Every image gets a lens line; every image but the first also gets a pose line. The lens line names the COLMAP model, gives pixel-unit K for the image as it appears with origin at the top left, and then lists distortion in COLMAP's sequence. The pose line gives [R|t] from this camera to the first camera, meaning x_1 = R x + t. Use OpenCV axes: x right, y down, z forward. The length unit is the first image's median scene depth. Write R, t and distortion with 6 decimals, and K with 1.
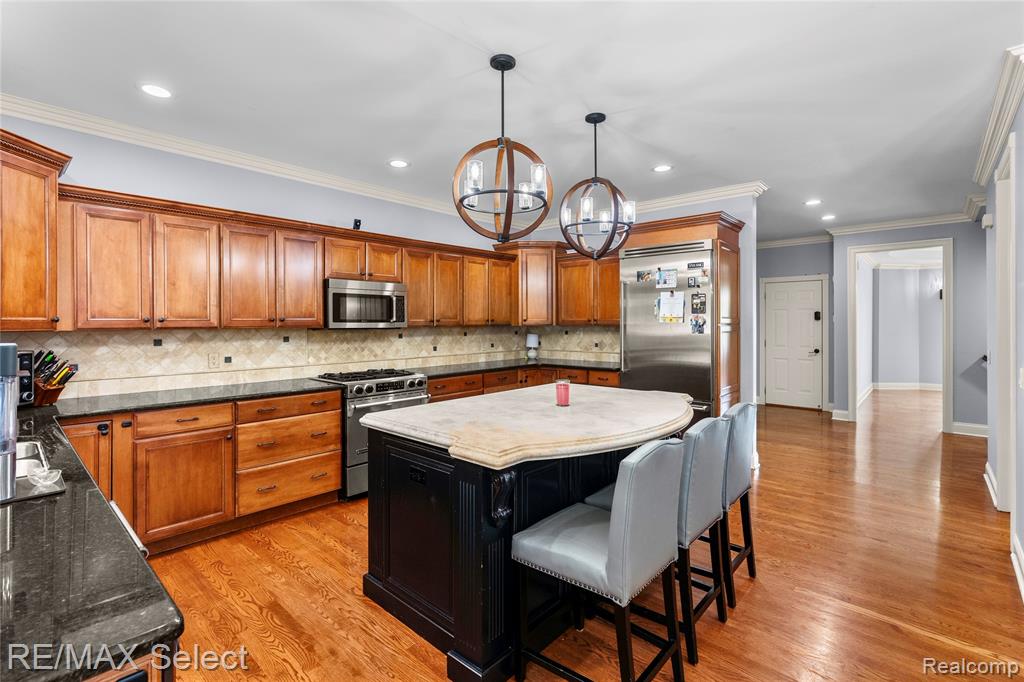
lens RADIAL K [[474.9, 0, 518.3], [0, 474.9, 320.6], [0, 0, 1]] dist [-0.008346, 0.004087]
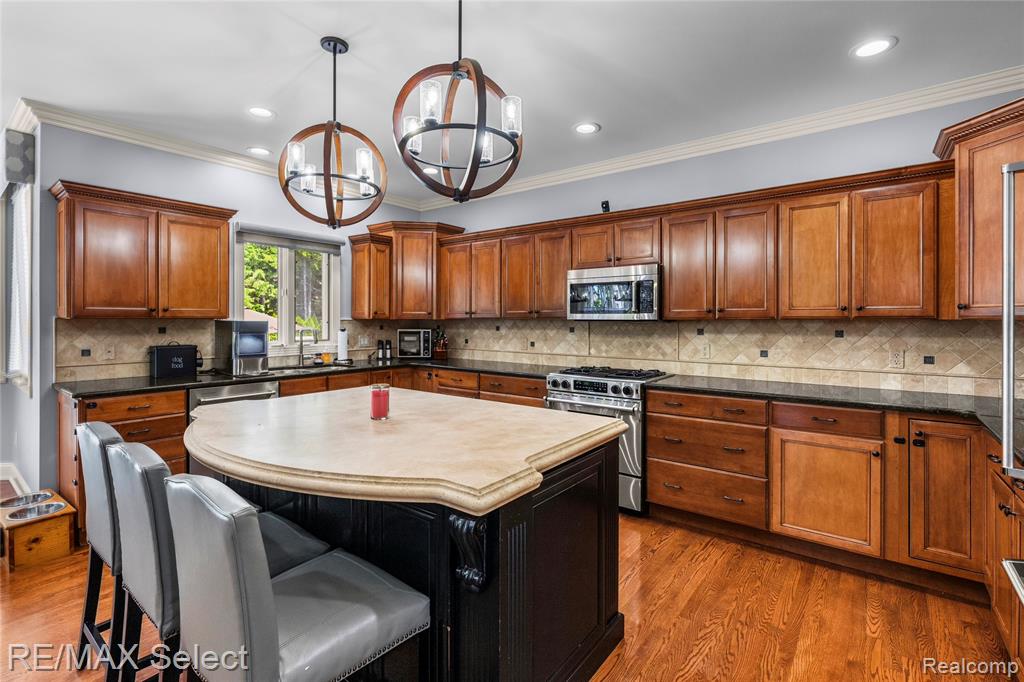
lens RADIAL K [[474.9, 0, 502.7], [0, 474.9, 319.8], [0, 0, 1]] dist [-0.008346, 0.004087]
pose [[0.051747, 0.002604, -0.998657, 0.559367], [0.001232, 0.999996, 0.002671, 0.012763], [0.998659, -0.001369, 0.051744, 0.749849]]
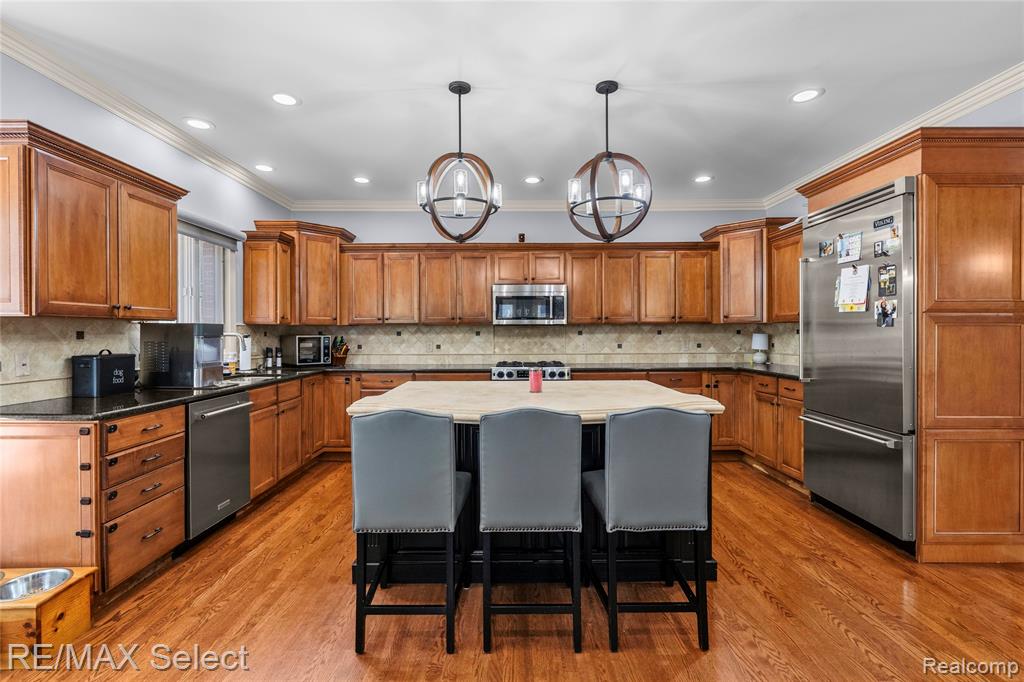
lens RADIAL K [[474.9, 0, 509.1], [0, 474.9, 333.7], [0, 0, 1]] dist [-0.008346, 0.004087]
pose [[0.657831, 0.002143, -0.753163, 0.535369], [0.004795, 0.999964, 0.007033, 0.029761], [0.753150, -0.008237, 0.657797, 0.188379]]
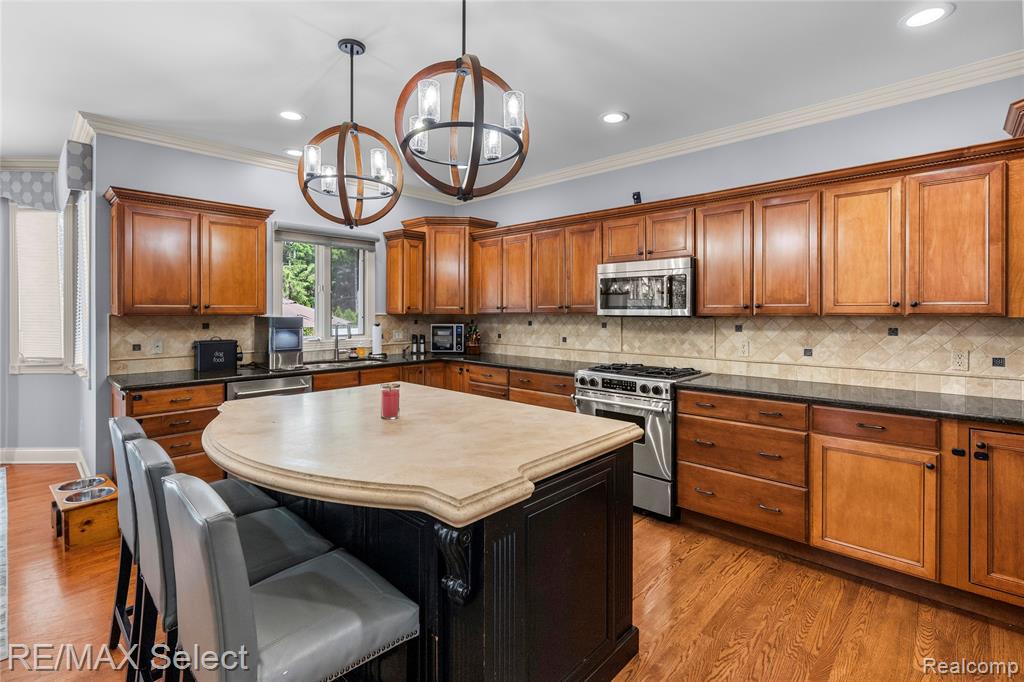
lens RADIAL K [[474.9, 0, 505.5], [0, 474.9, 312.6], [0, 0, 1]] dist [-0.008346, 0.004087]
pose [[-0.045272, 0.005540, -0.998959, 0.548078], [0.003167, 0.999980, 0.005402, 0.004638], [0.998970, -0.002919, -0.045289, 0.790799]]
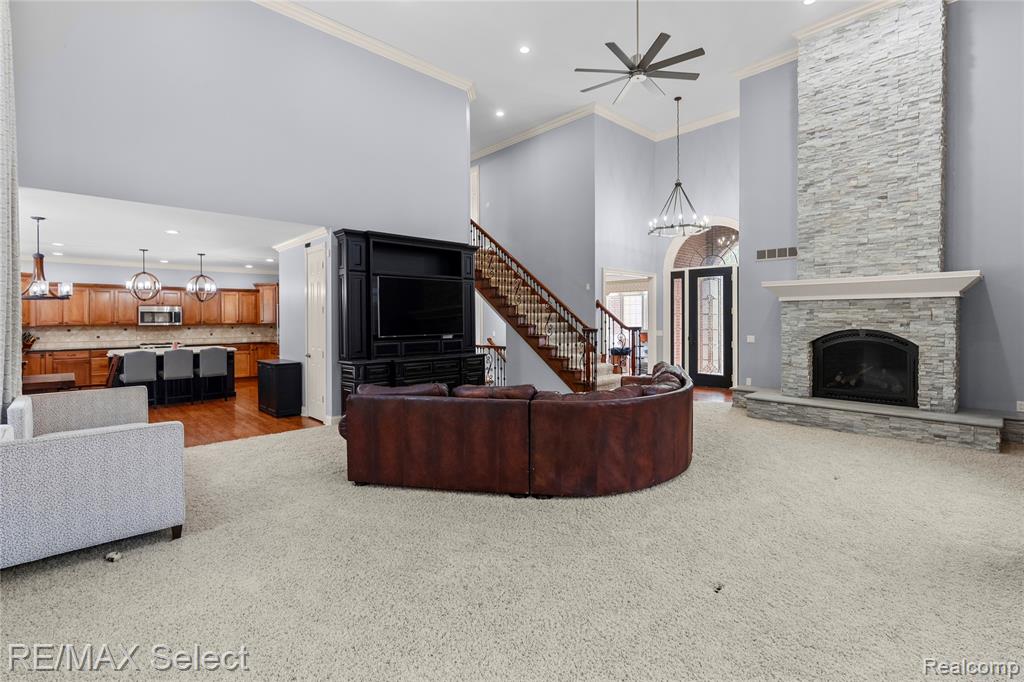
lens RADIAL K [[474.9, 0, 518.3], [0, 474.9, 325.7], [0, 0, 1]] dist [-0.008346, 0.004087]
pose [[0.996550, -0.000536, -0.082992, 1.730880], [0.002244, 0.999787, 0.020493, -0.027099], [0.082964, -0.020609, 0.996339, -1.285216]]
